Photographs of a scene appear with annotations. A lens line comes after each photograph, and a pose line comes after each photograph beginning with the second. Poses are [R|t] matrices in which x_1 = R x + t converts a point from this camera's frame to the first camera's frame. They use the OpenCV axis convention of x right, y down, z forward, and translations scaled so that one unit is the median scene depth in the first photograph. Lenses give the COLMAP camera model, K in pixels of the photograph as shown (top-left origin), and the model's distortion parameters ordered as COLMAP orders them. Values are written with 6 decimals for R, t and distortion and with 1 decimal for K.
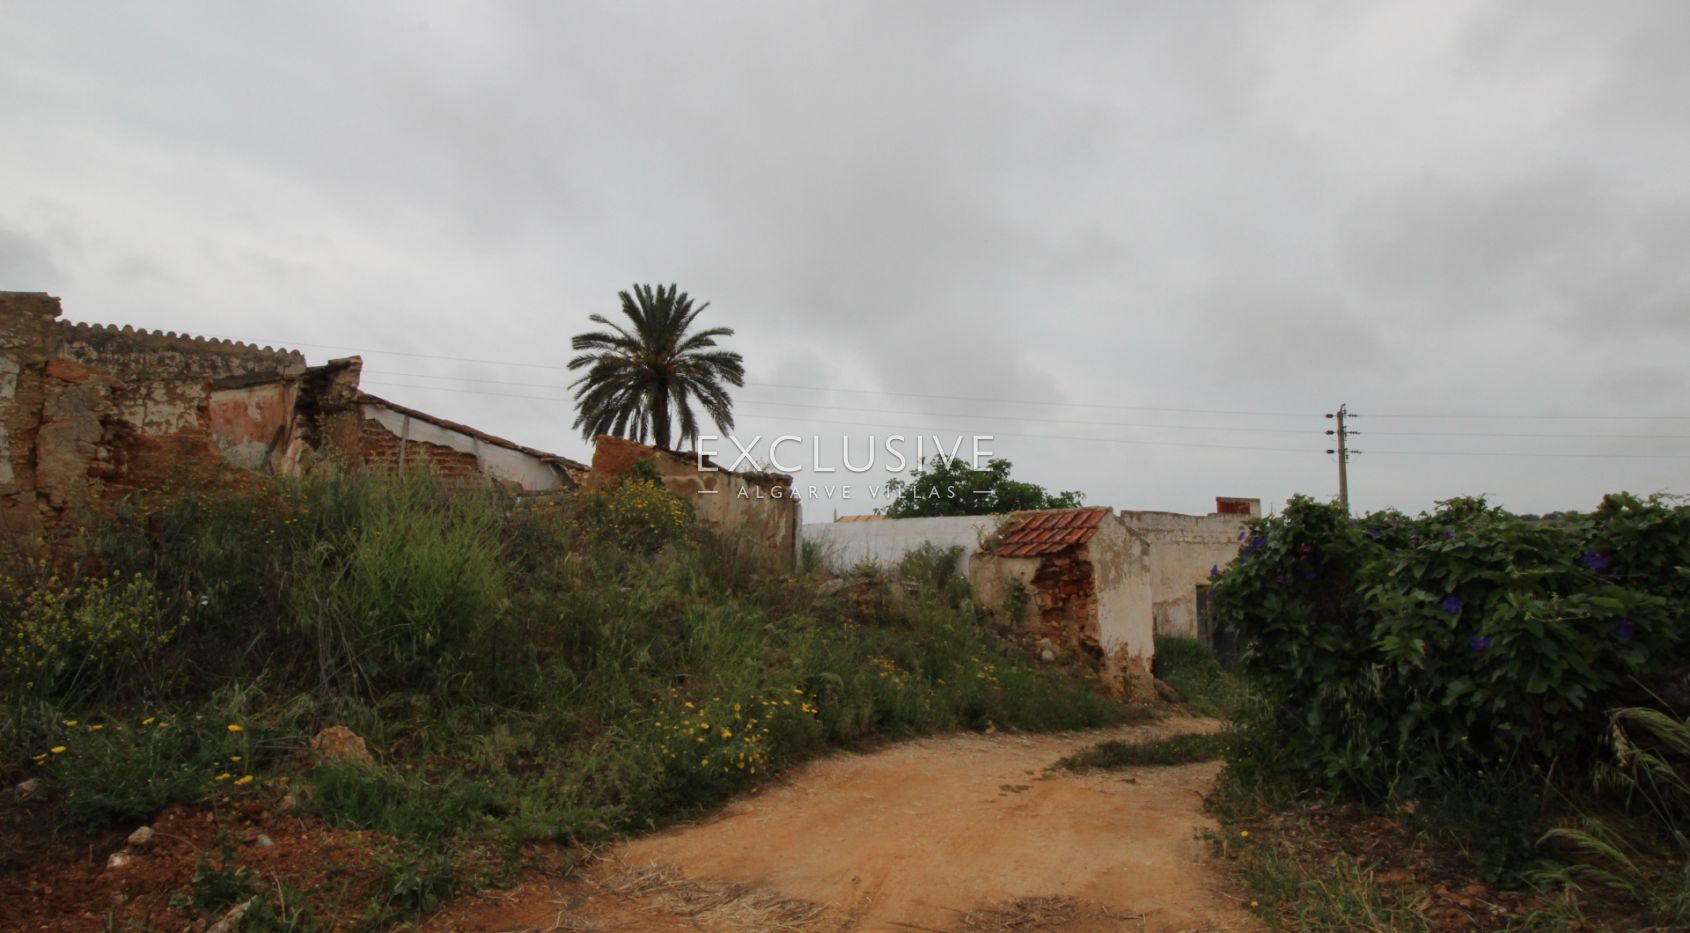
lens RADIAL K [[1007.3, 0, 848.3], [0, 1007.3, 462.7], [0, 0, 1]] dist [0.010450, -0.013903]
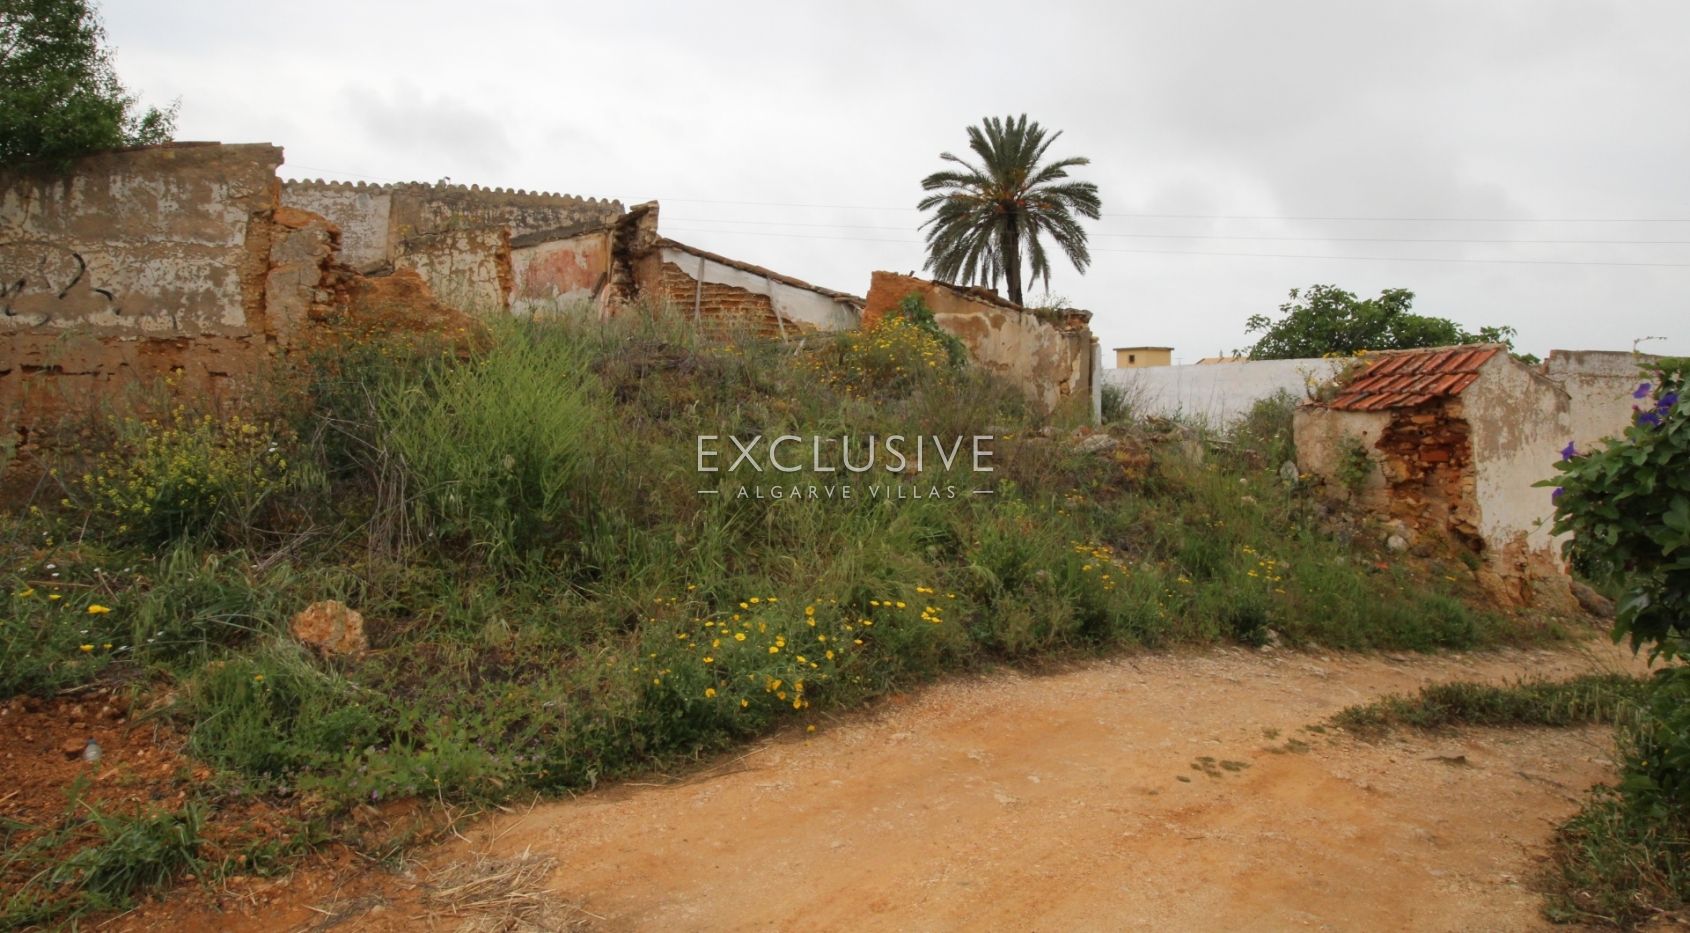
lens RADIAL K [[1007.3, 0, 849.6], [0, 1007.3, 365.2], [0, 0, 1]] dist [0.010450, -0.013903]
pose [[0.929157, 0.002098, -0.369679, 0.089326], [0.019965, 0.998240, 0.055846, 0.008715], [0.369145, -0.059271, 0.927480, 0.149863]]
